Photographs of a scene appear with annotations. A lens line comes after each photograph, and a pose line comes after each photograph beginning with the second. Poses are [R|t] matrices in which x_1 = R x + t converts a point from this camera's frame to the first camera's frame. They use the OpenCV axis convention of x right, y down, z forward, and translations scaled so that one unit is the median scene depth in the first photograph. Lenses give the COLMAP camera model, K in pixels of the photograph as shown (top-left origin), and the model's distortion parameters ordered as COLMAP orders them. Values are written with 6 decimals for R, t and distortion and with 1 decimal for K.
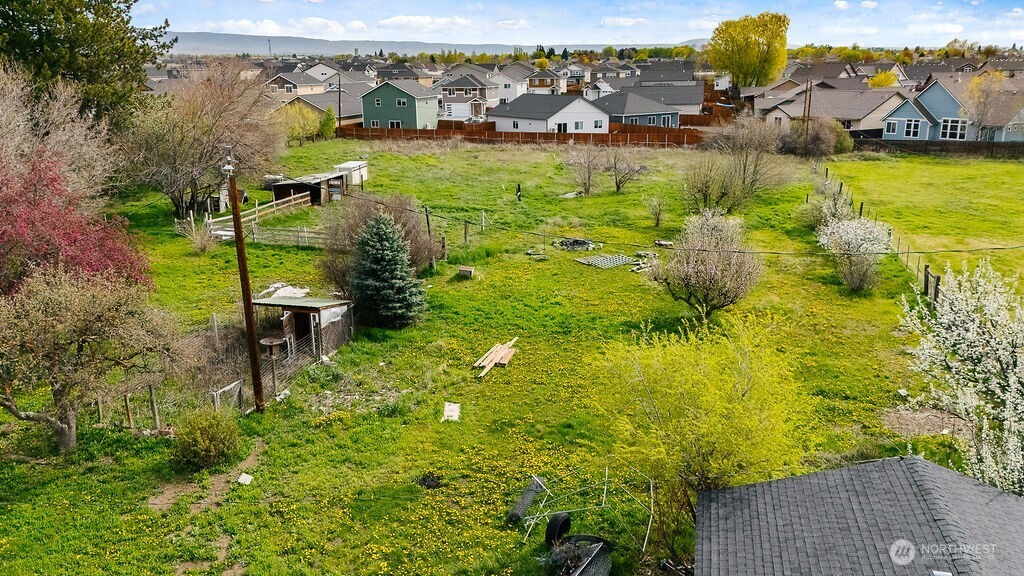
lens RADIAL K [[749.6, 0, 512.0], [0, 749.6, 288.0], [0, 0, 1]] dist [0.069488, -0.068600]
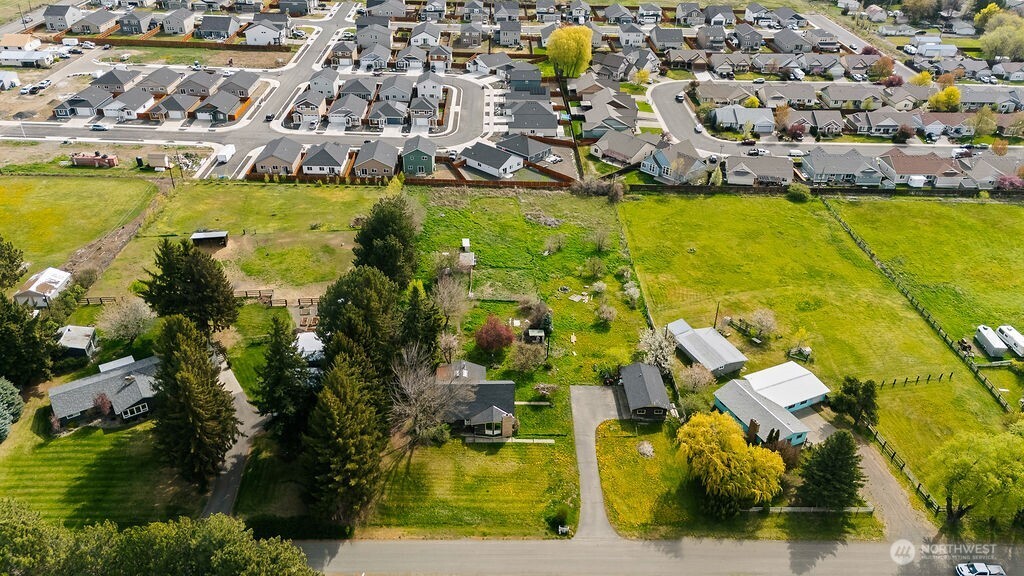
lens RADIAL K [[749.6, 0, 512.0], [0, 749.6, 288.0], [0, 0, 1]] dist [0.069488, -0.068600]
pose [[0.962418, -0.114398, 0.246302, -1.894101], [0.044475, 0.961097, 0.272608, -1.915259], [-0.267906, -0.251409, 0.930064, -4.160722]]
